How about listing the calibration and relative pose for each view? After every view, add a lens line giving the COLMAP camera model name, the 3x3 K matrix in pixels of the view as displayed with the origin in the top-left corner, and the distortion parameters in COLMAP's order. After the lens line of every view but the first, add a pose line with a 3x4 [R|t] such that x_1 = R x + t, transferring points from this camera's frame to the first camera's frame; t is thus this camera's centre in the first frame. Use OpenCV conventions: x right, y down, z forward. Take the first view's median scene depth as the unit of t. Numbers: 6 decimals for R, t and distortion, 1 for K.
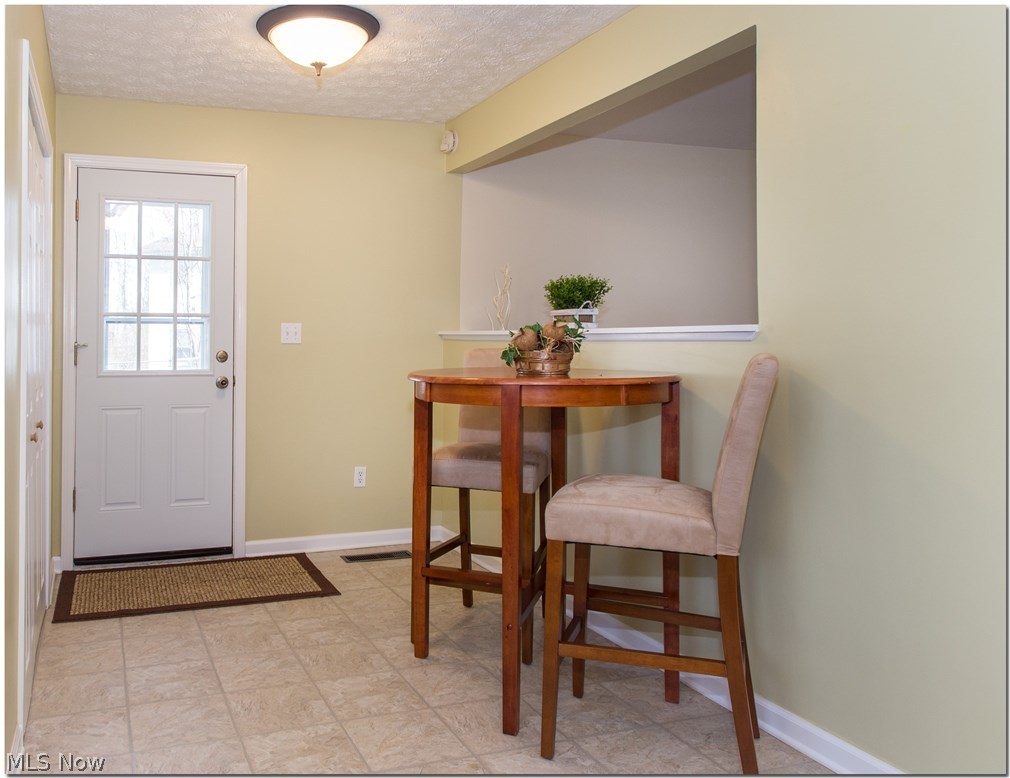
lens RADIAL K [[769.0, 0, 505.1], [0, 769.0, 333.2], [0, 0, 1]] dist [-0.000637, -0.000715]
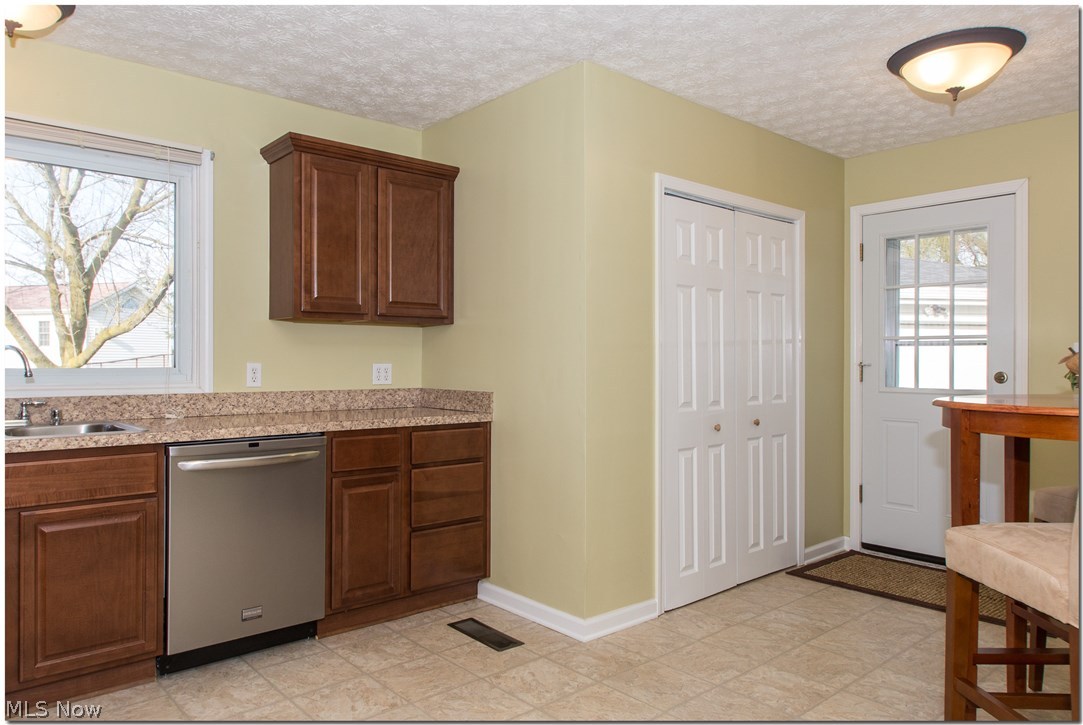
lens RADIAL K [[773.5, 0, 541.5], [0, 773.5, 362.5], [0, 0, 1]] dist [0.003927, 0.000159]
pose [[0.392771, 0.004606, -0.919625, 0.377012], [0.006916, 0.999944, 0.007963, -0.001251], [0.919610, -0.009488, 0.392717, 0.070891]]
